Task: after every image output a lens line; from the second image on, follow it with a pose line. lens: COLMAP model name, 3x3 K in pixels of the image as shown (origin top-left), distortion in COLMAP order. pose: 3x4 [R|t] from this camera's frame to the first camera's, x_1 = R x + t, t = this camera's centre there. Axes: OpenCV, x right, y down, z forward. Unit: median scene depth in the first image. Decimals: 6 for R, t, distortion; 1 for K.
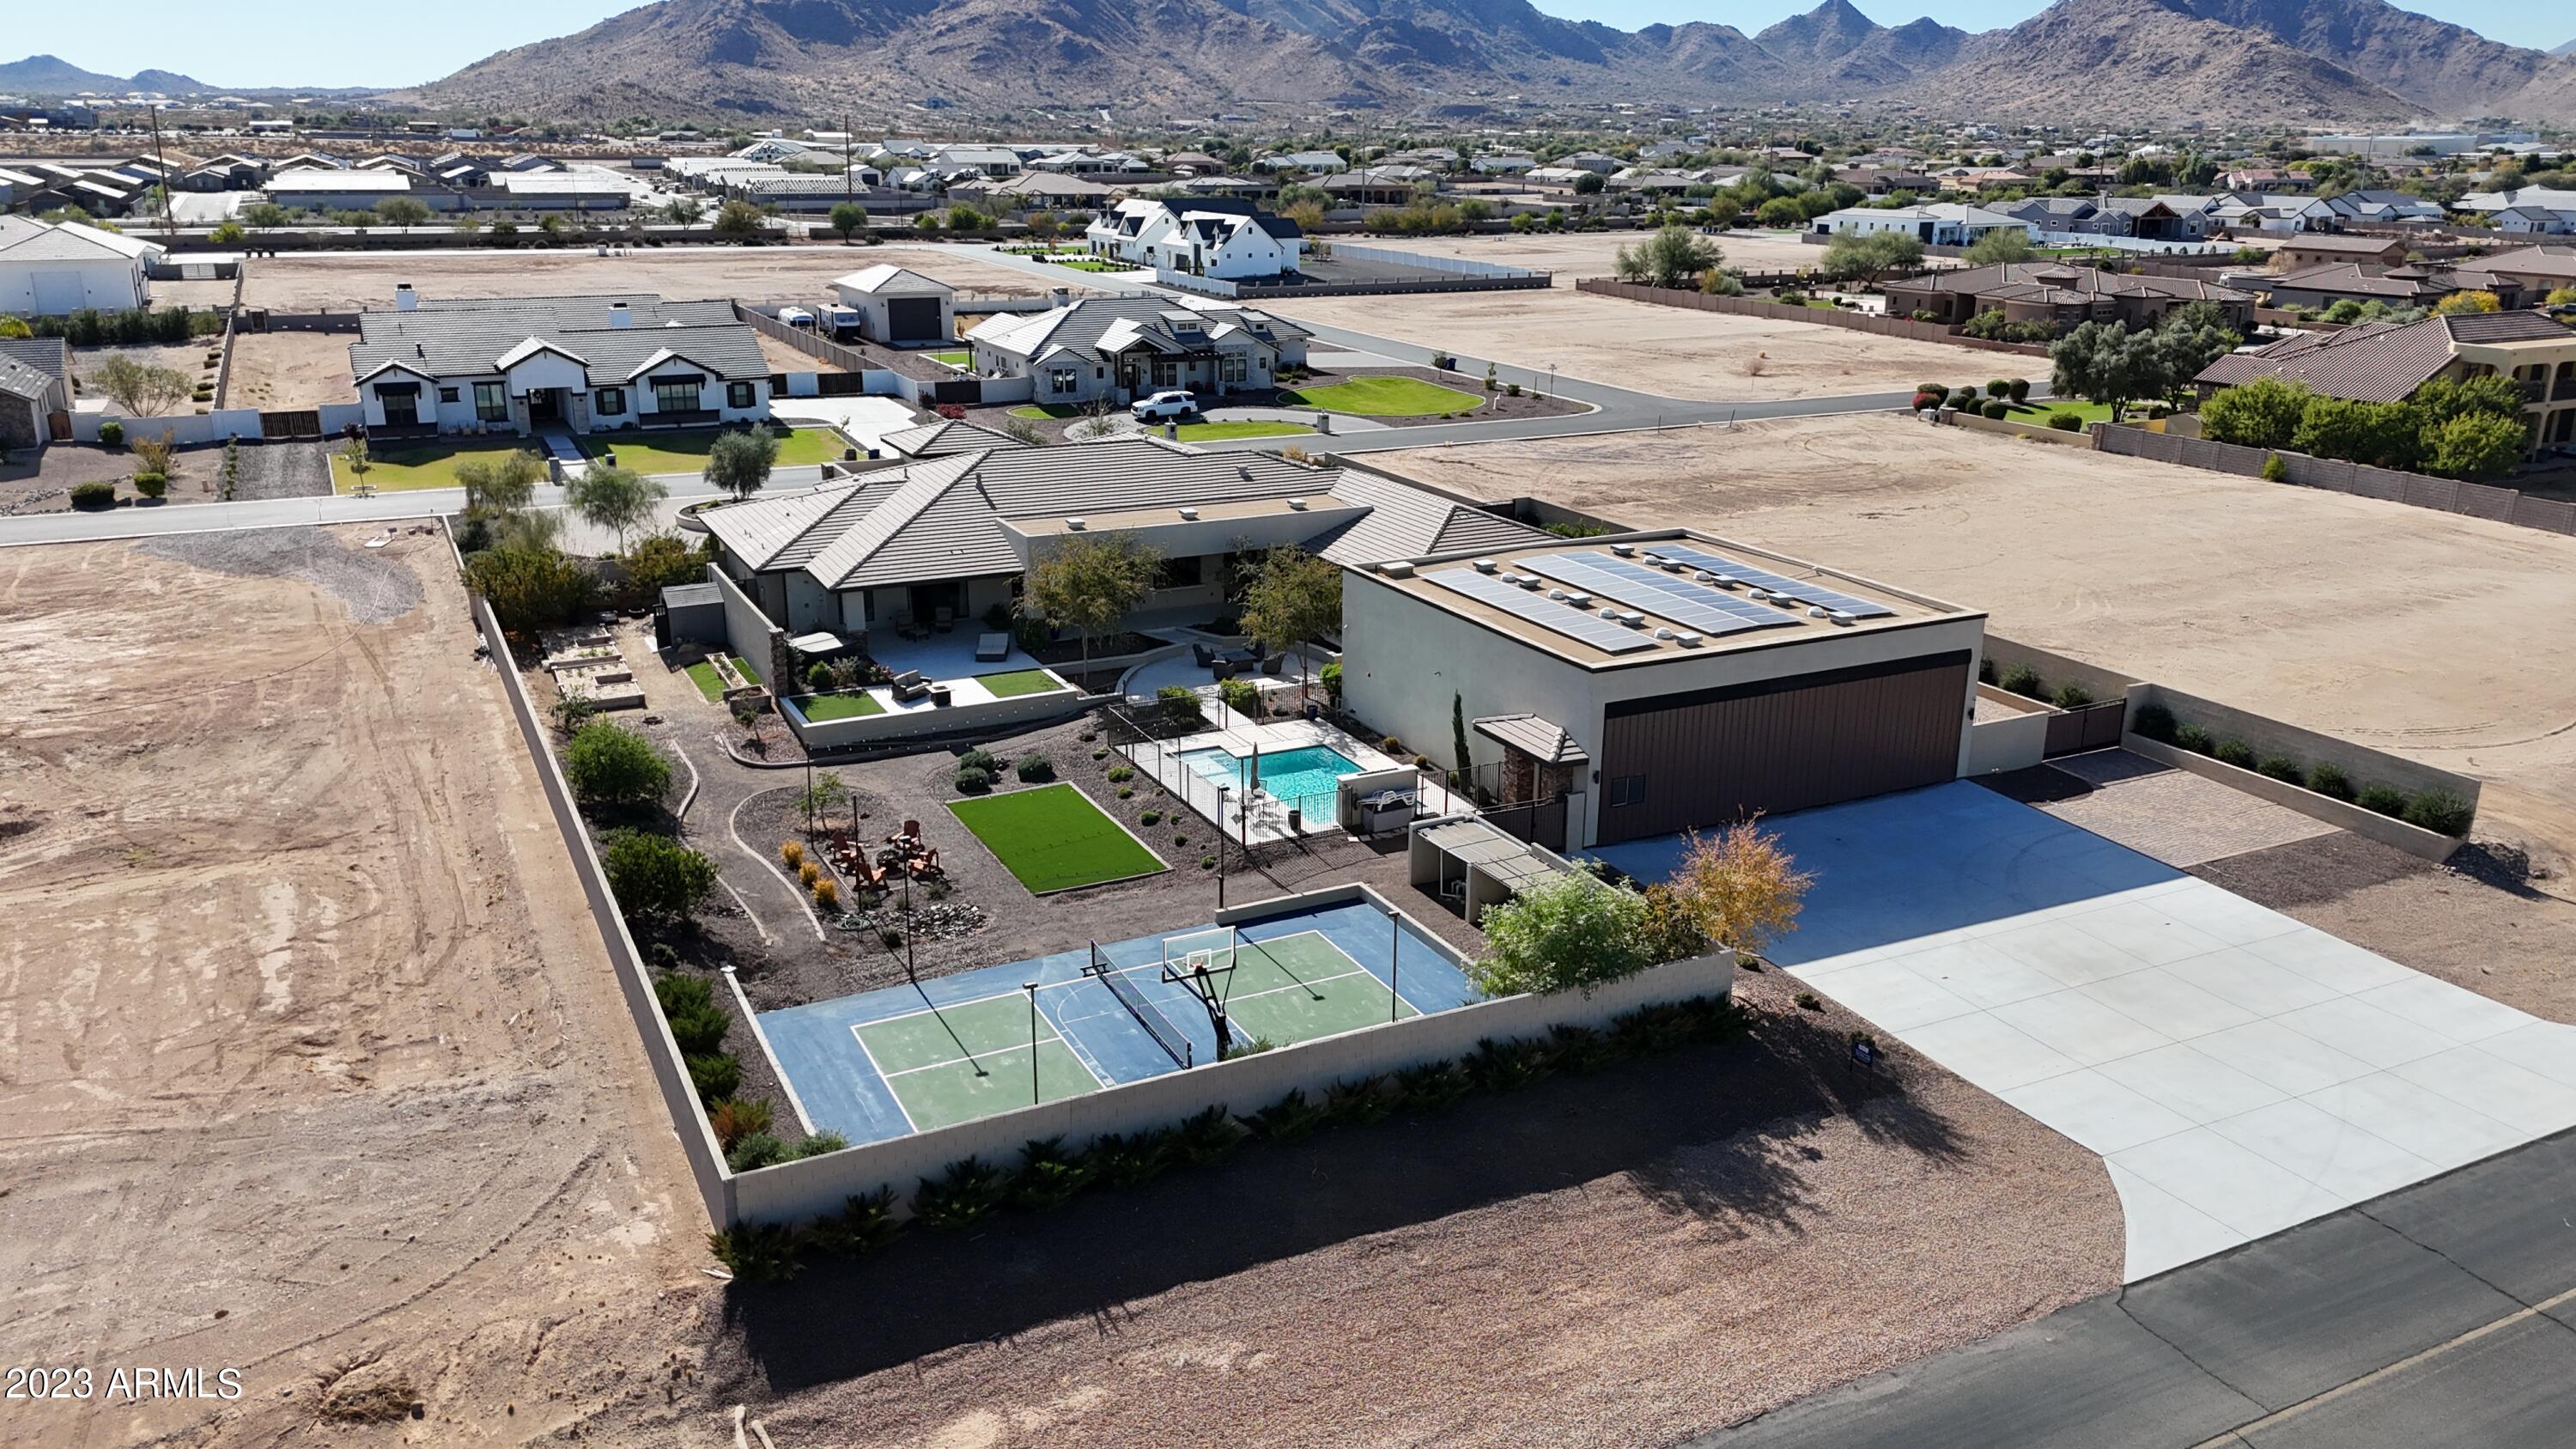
lens RADIAL K [[1890.6, 0, 1294.7], [0, 1890.6, 740.3], [0, 0, 1]] dist [0.082010, -0.110410]
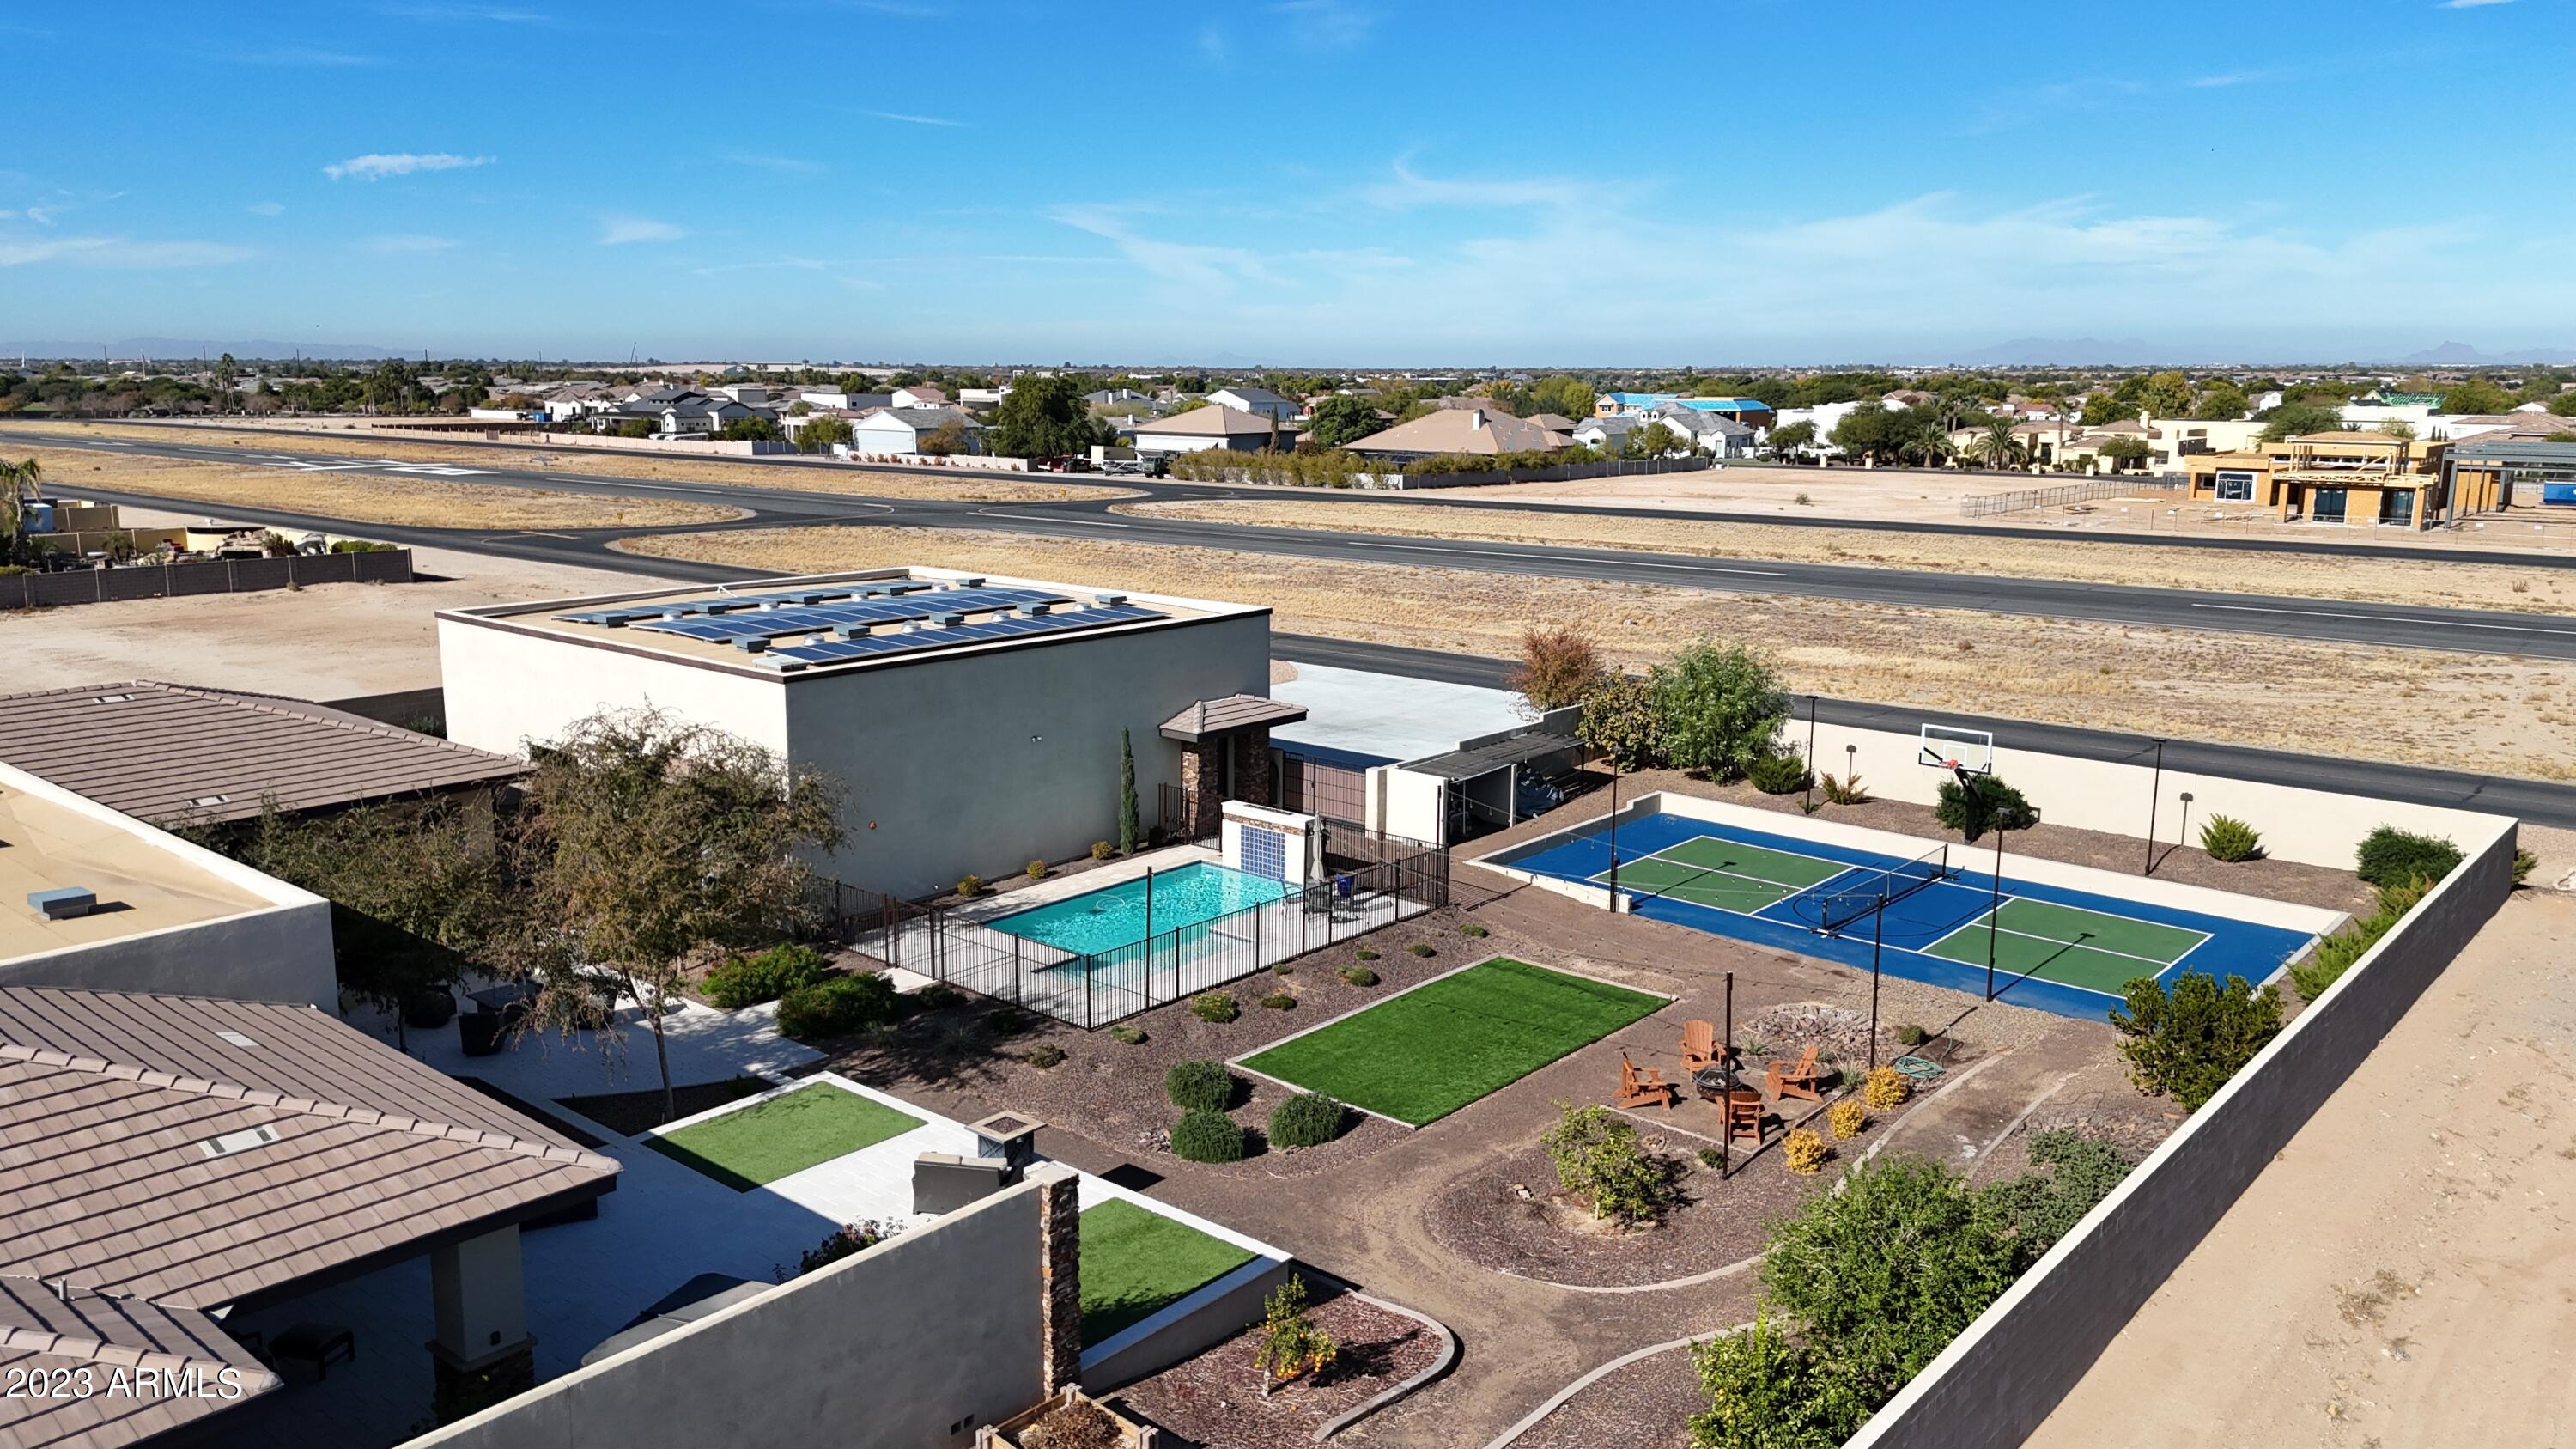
lens RADIAL K [[1888.9, 0, 1288.0], [0, 1888.9, 724.5], [0, 0, 1]] dist [0.080984, -0.097540]
pose [[-0.381622, -0.184220, 0.905774, -0.629439], [0.273092, 0.913719, 0.300896, -0.237629], [-0.883054, 0.362188, -0.298386, 1.158426]]
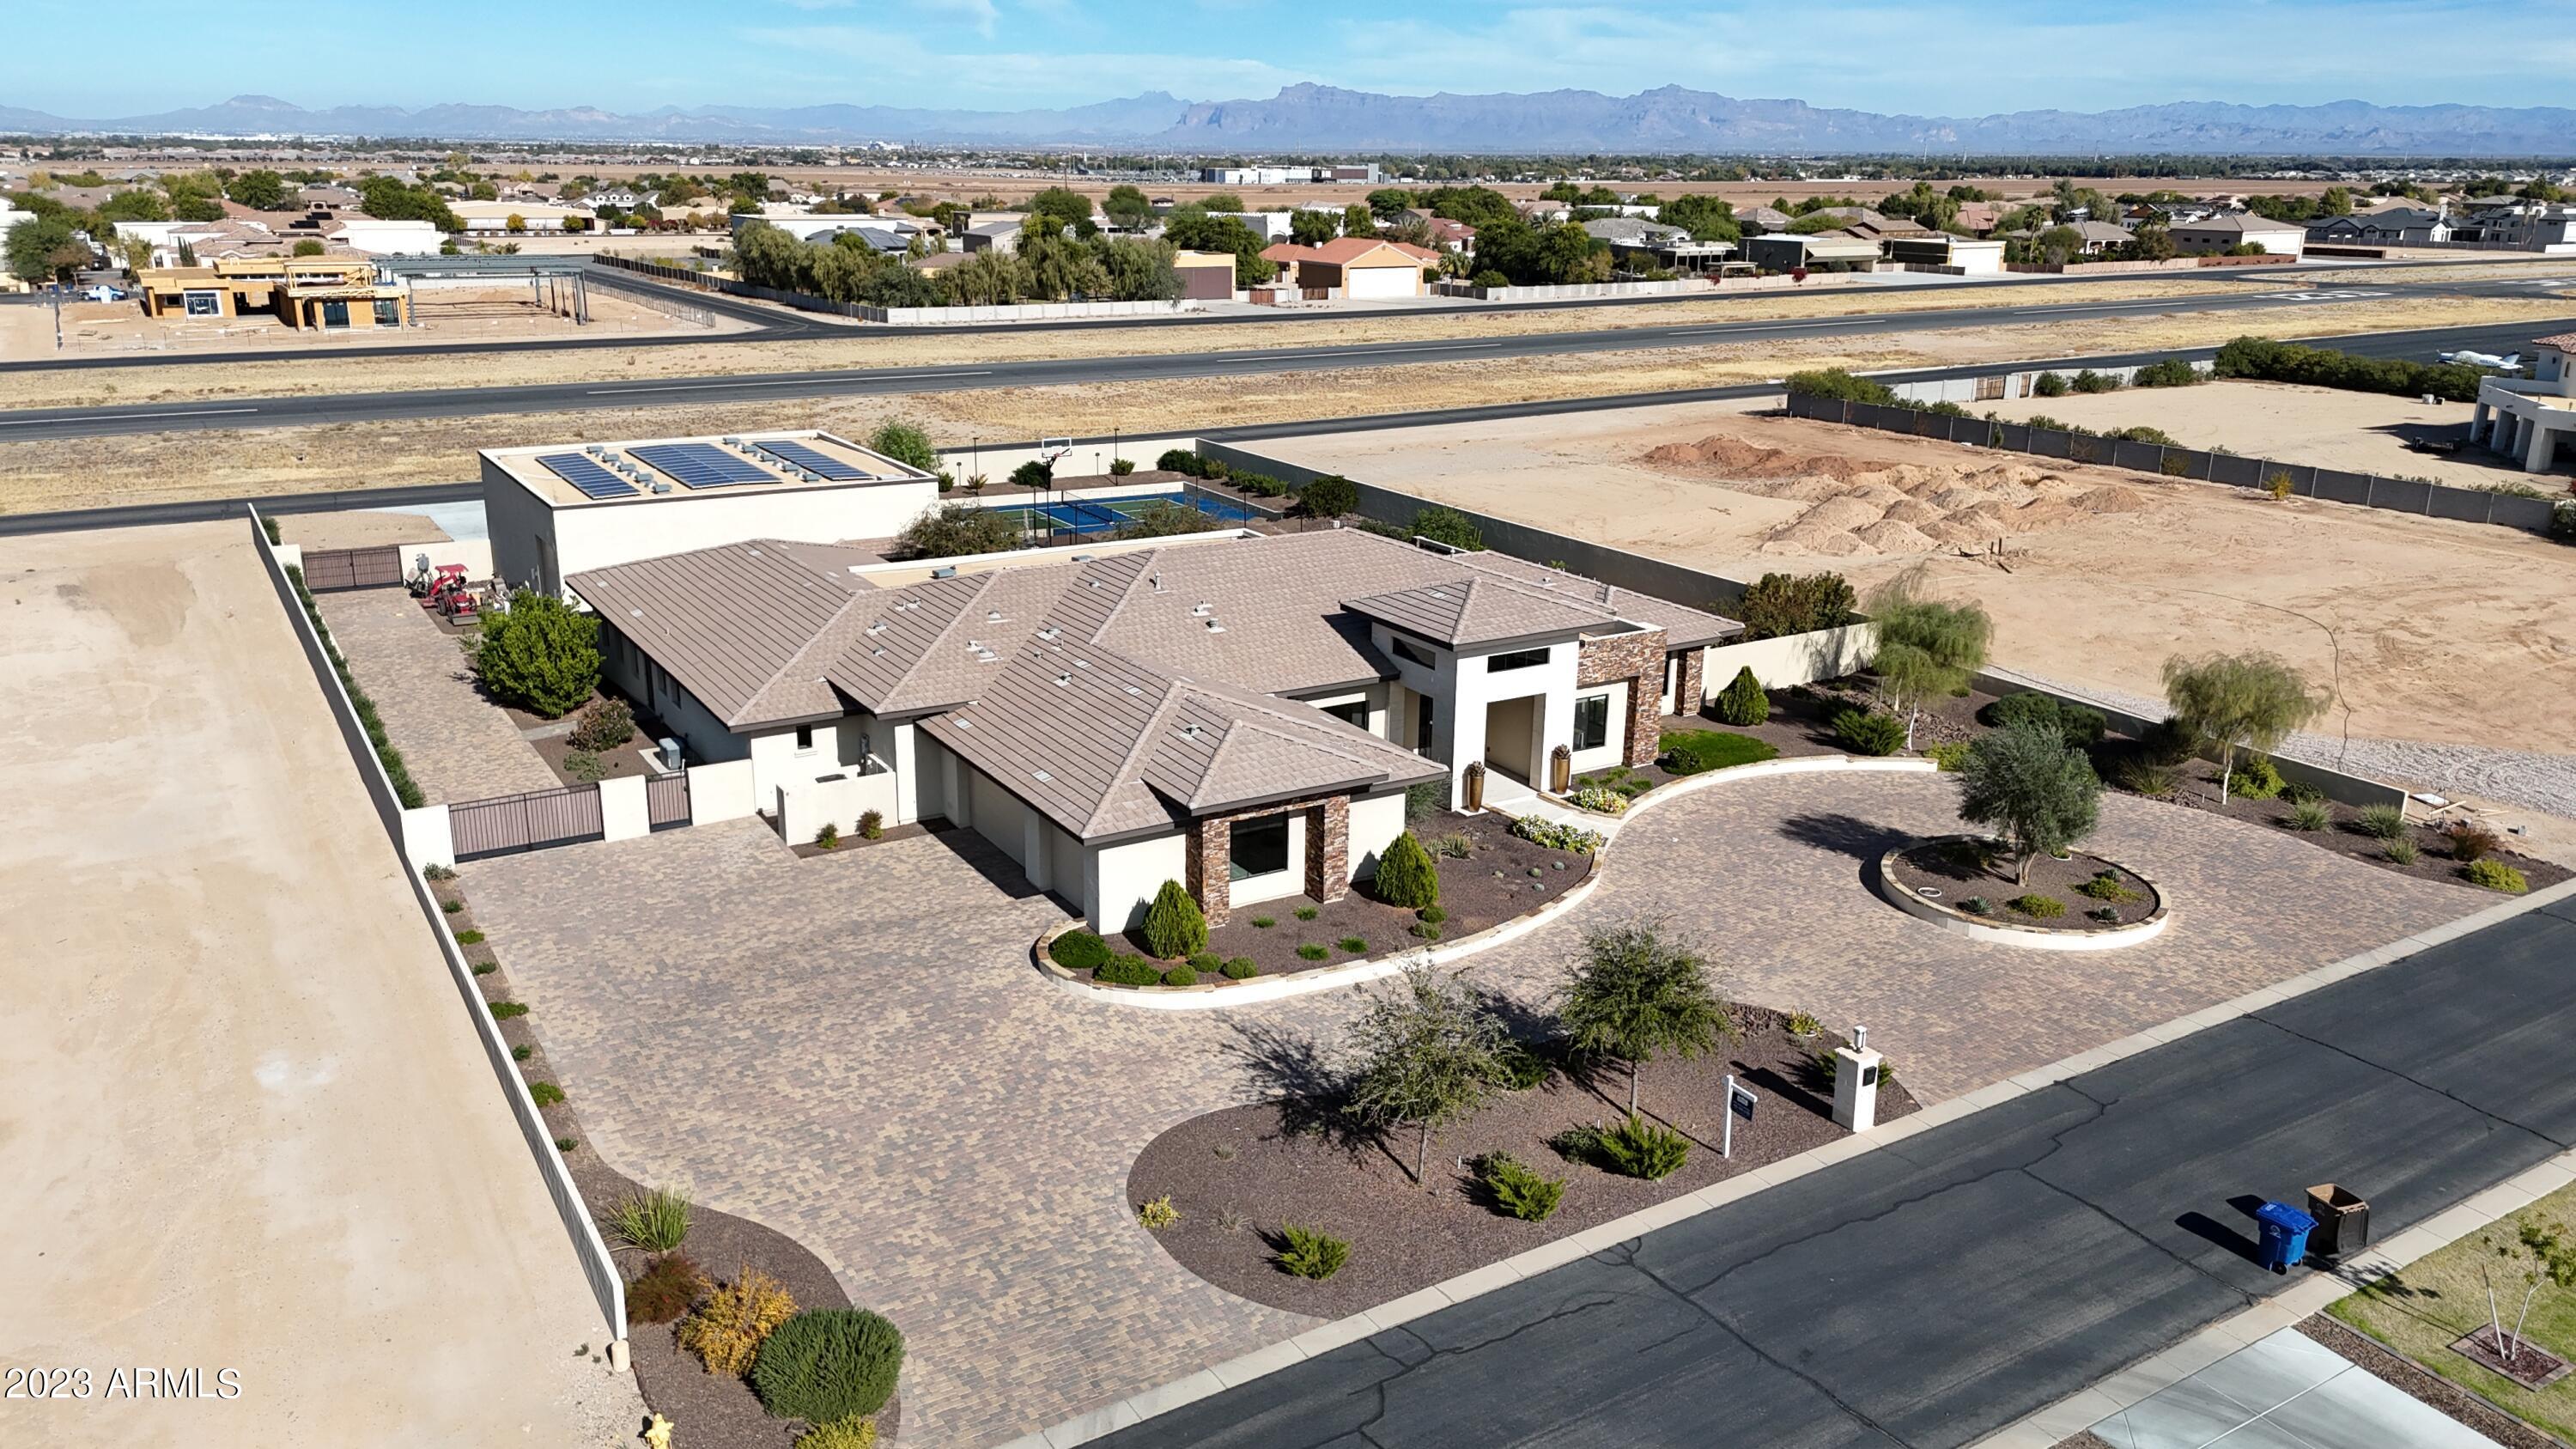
lens RADIAL K [[1888.9, 0, 1288.0], [0, 1888.9, 724.5], [0, 0, 1]] dist [0.080984, -0.097540]
pose [[-0.996151, 0.003547, -0.087579, -0.096148], [-0.046534, 0.825337, 0.562719, -0.706805], [0.074278, 0.564629, -0.821996, 2.292923]]
